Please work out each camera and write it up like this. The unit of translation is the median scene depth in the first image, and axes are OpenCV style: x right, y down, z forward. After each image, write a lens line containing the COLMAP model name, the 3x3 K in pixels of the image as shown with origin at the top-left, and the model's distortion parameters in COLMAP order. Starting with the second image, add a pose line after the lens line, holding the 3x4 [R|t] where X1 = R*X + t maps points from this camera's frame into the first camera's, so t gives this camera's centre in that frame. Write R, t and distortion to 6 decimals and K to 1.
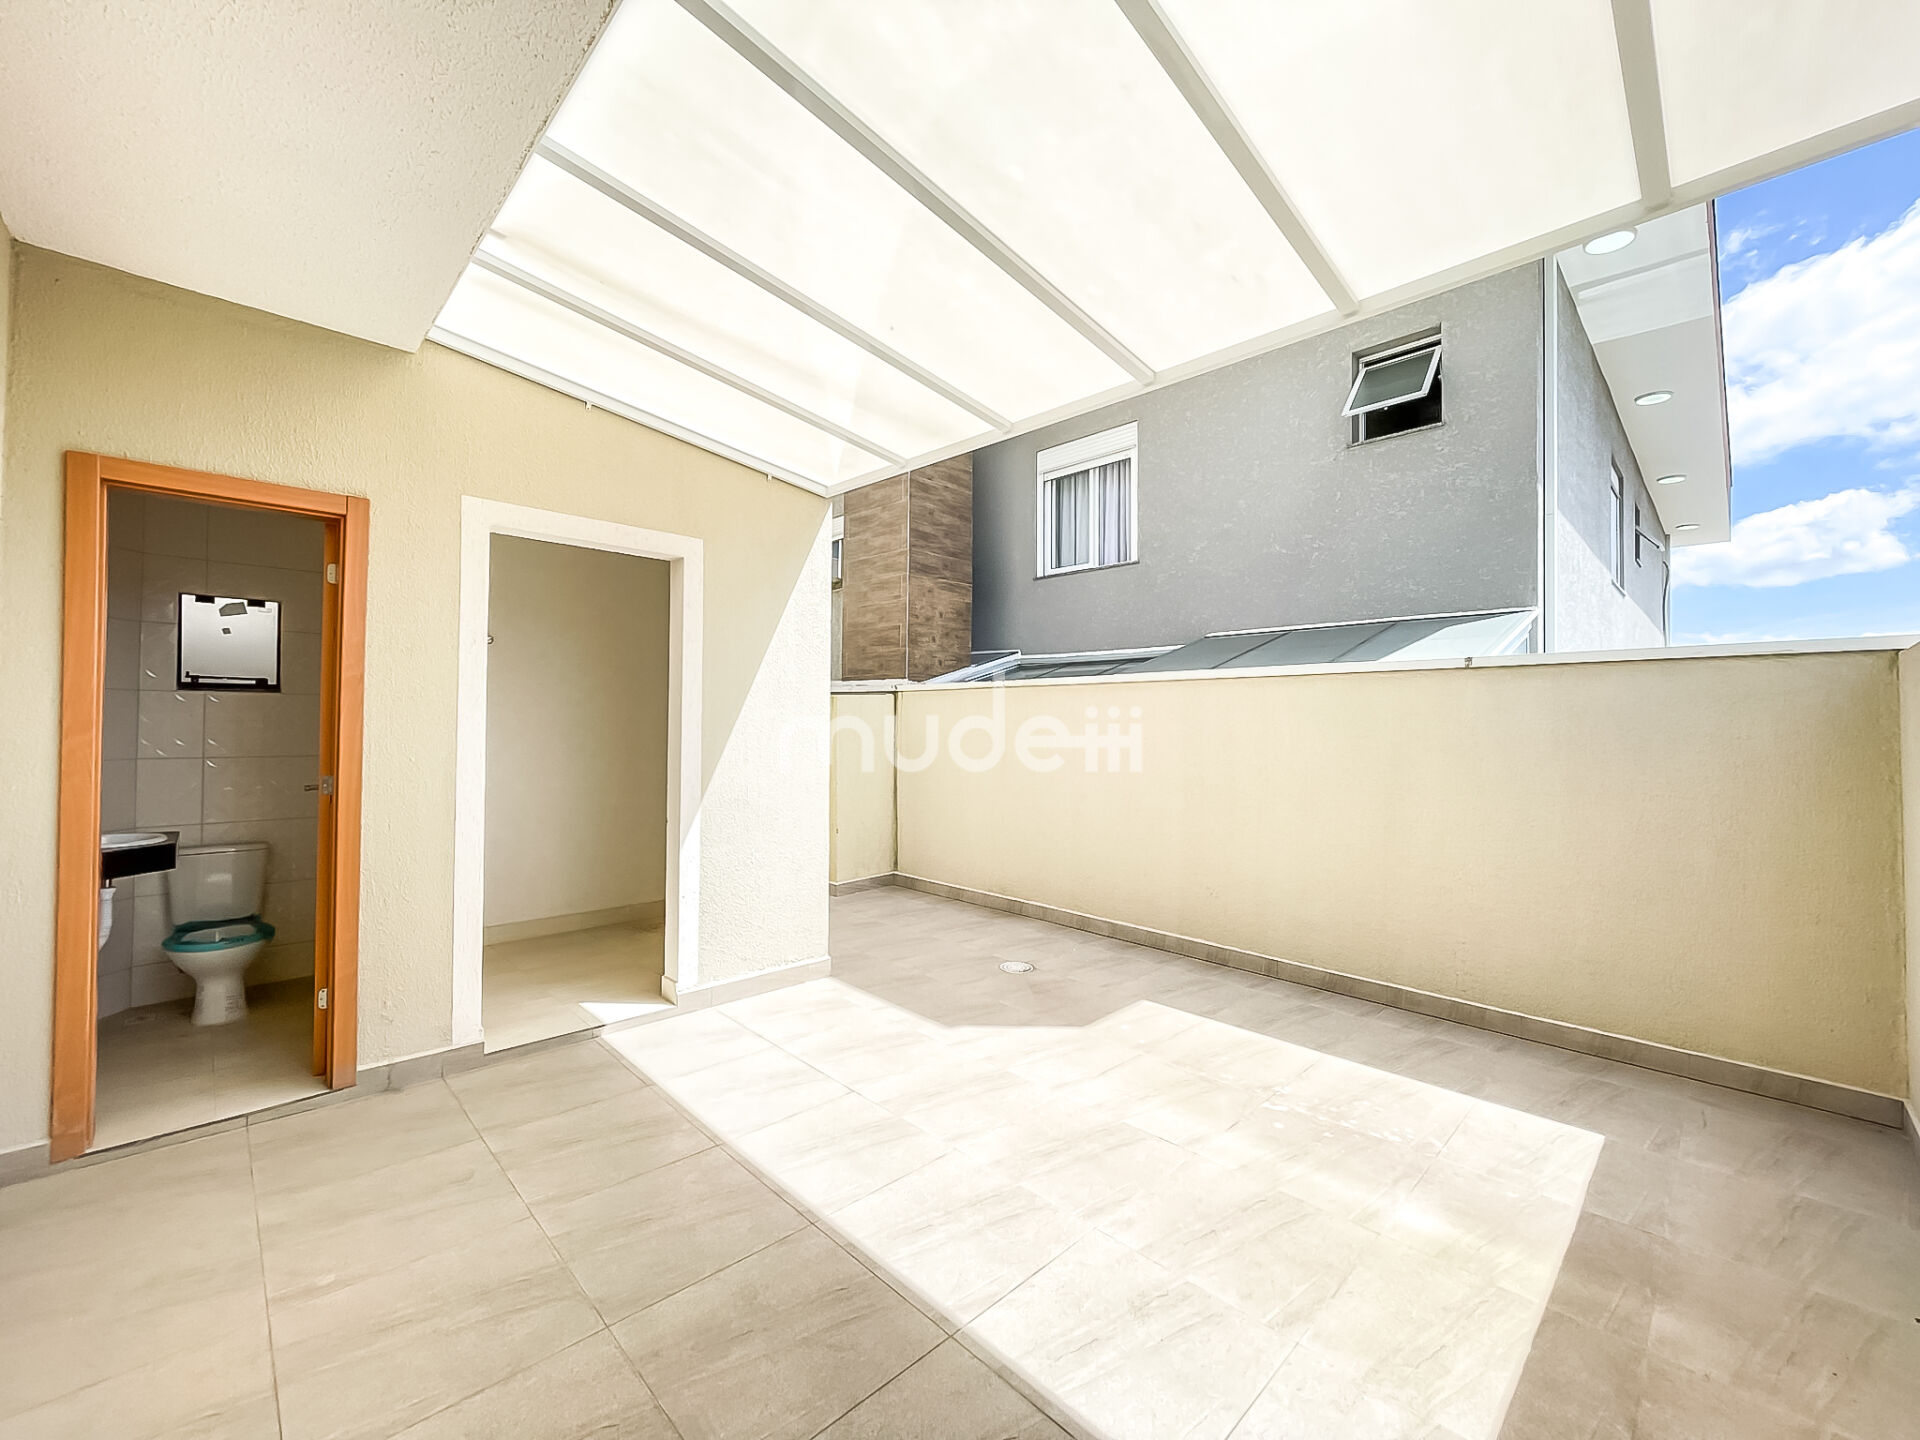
lens RADIAL K [[774.9, 0, 958.6], [0, 774.9, 717.2], [0, 0, 1]] dist [-0.002228, -0.000342]
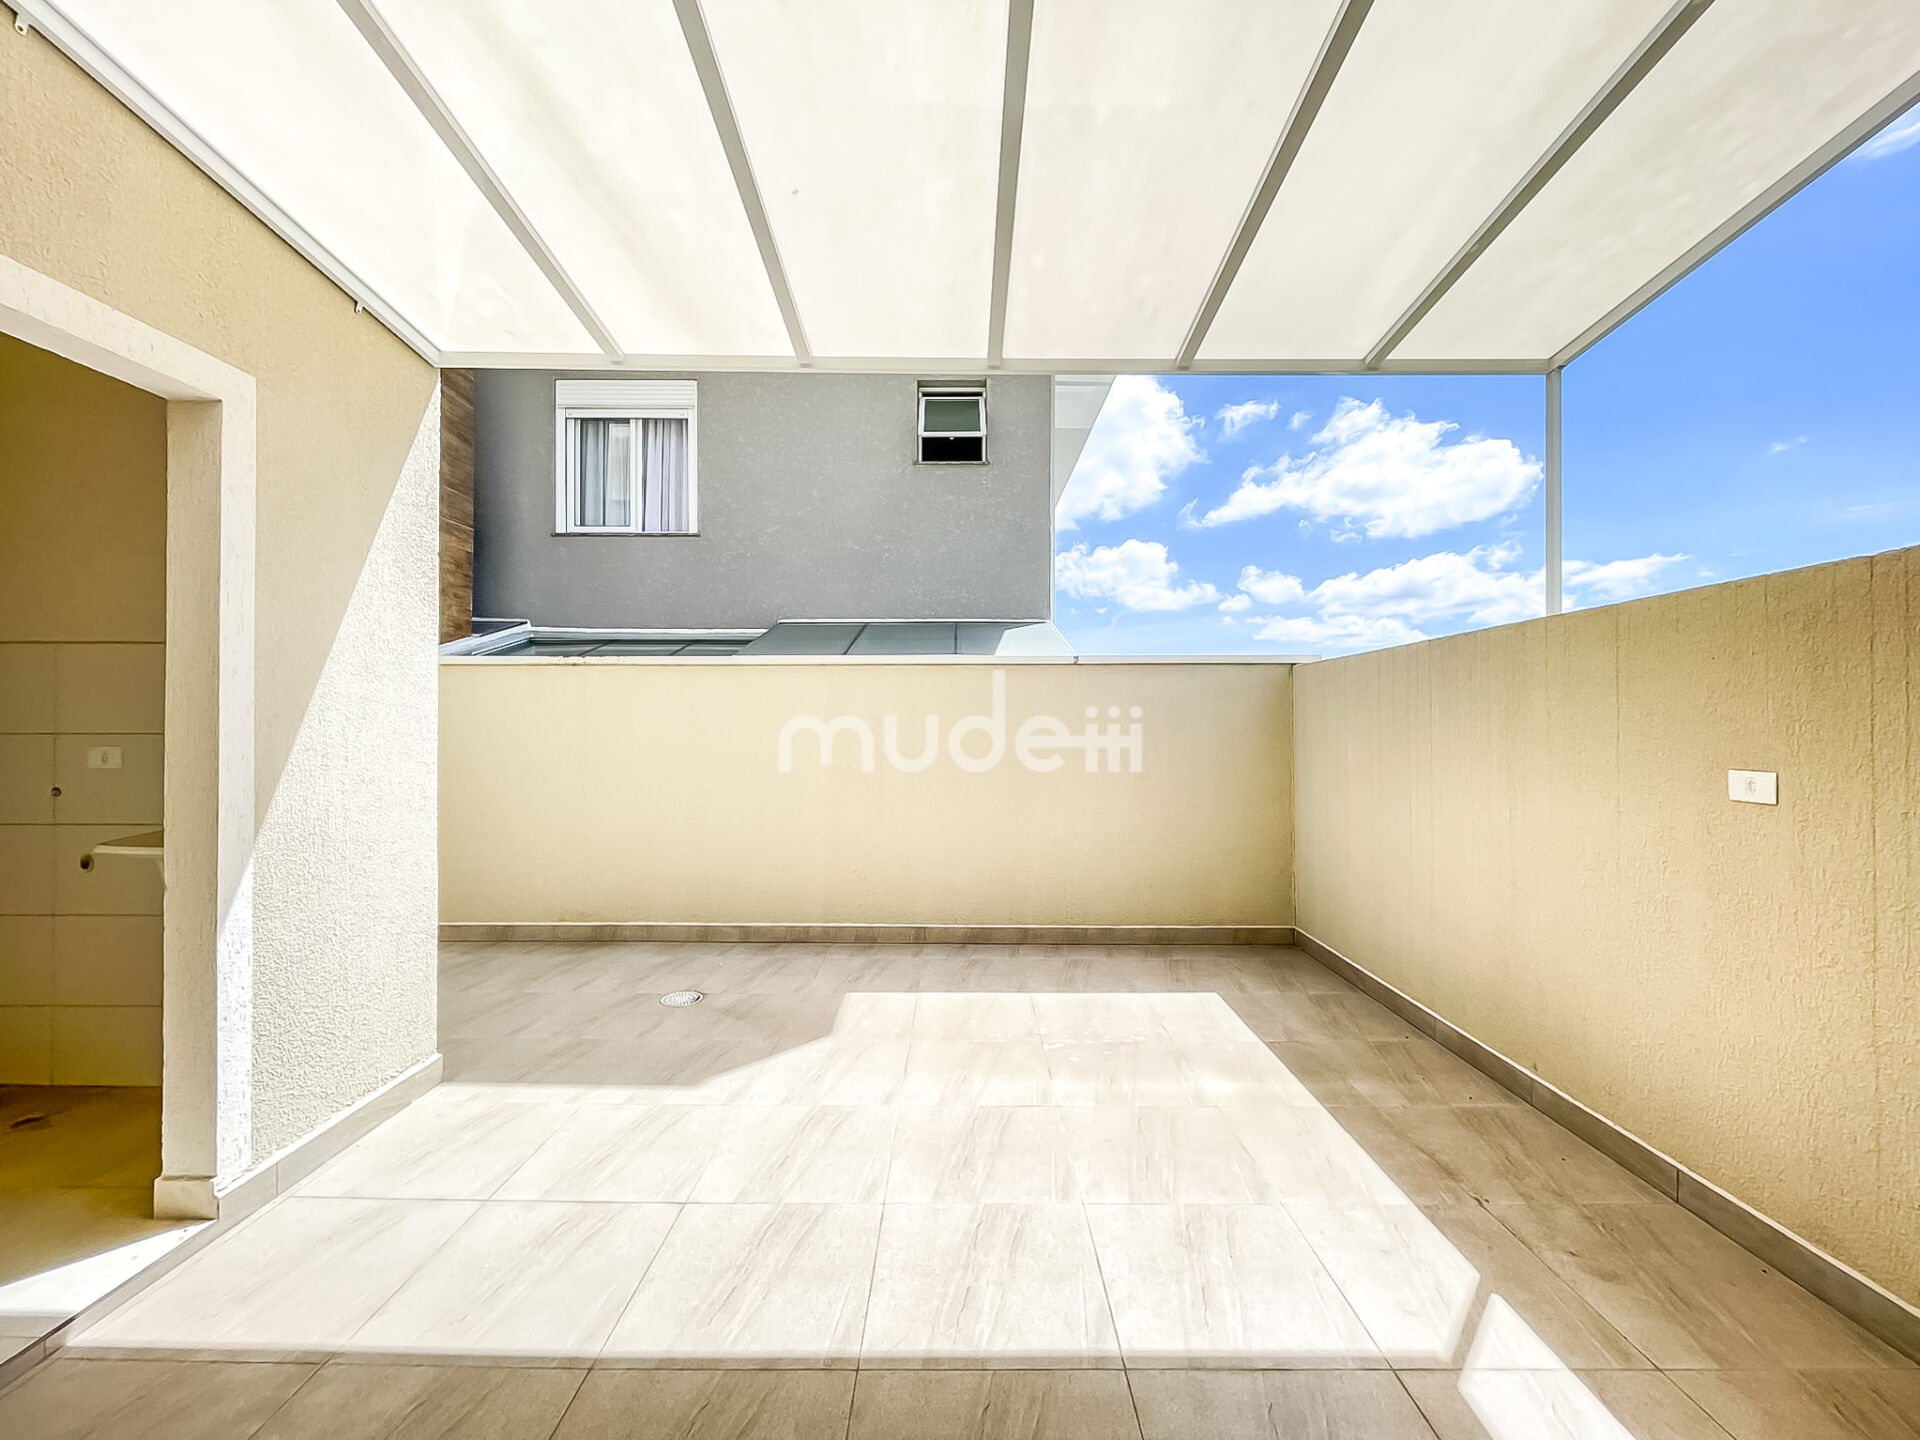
lens RADIAL K [[774.9, 0, 960.9], [0, 774.9, 716.1], [0, 0, 1]] dist [-0.002228, -0.000342]
pose [[0.699633, -0.004596, 0.714487, -0.381086], [-0.002418, 0.999958, 0.008800, 0.010816], [-0.714498, -0.007885, 0.699593, 0.243301]]
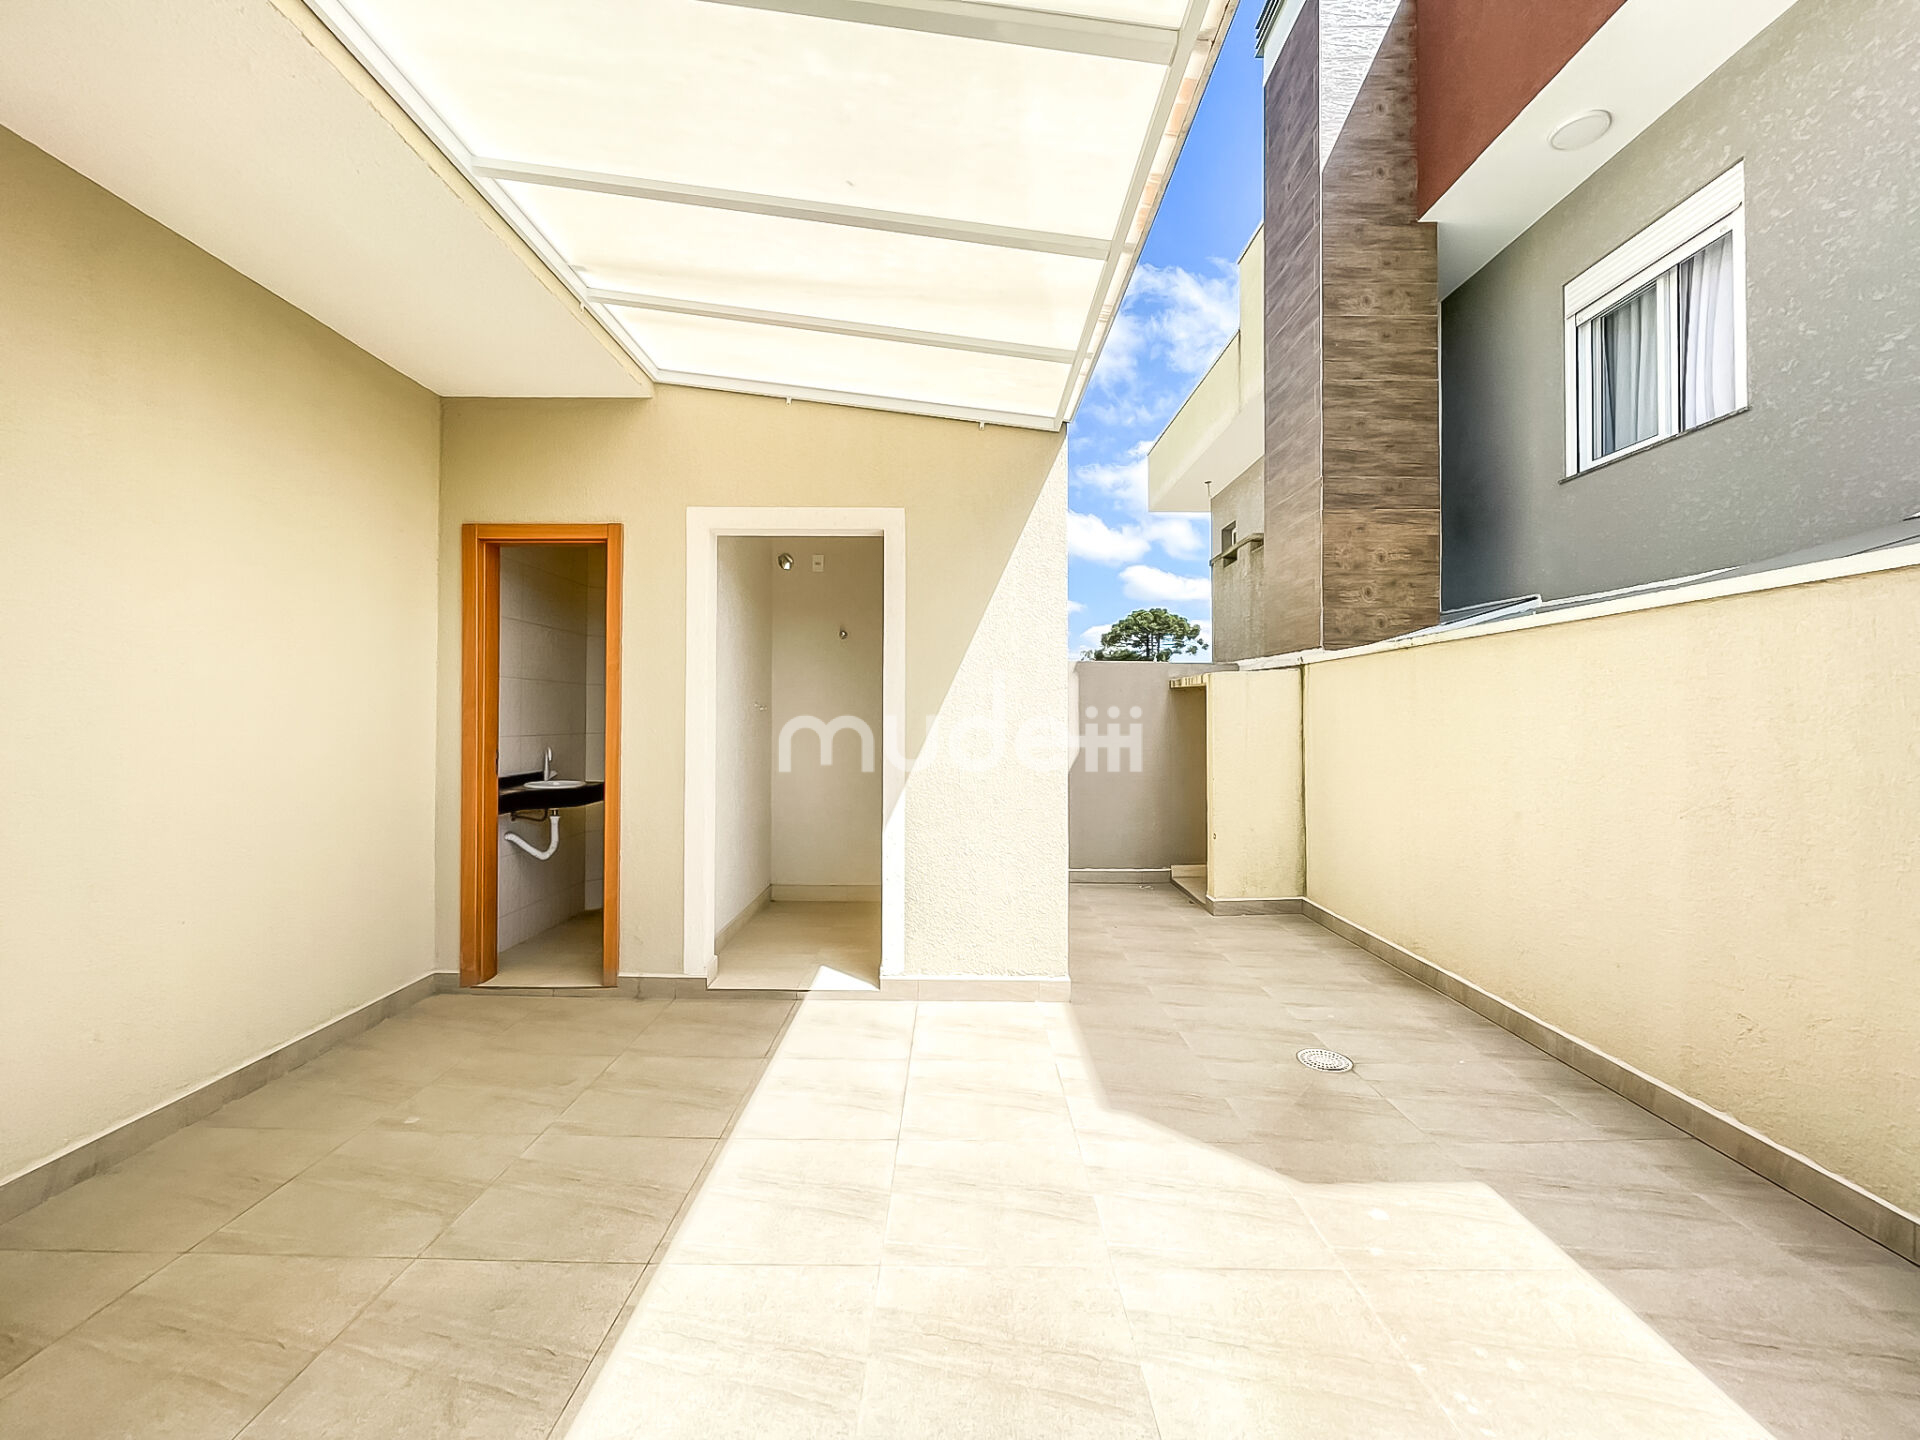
lens RADIAL K [[774.9, 0, 958.7], [0, 774.9, 714.9], [0, 0, 1]] dist [-0.002228, -0.000342]
pose [[0.712923, -0.010021, -0.701171, 0.391553], [0.009813, 0.999943, -0.004314, 0.031025], [0.701174, -0.003805, 0.712980, 0.372154]]
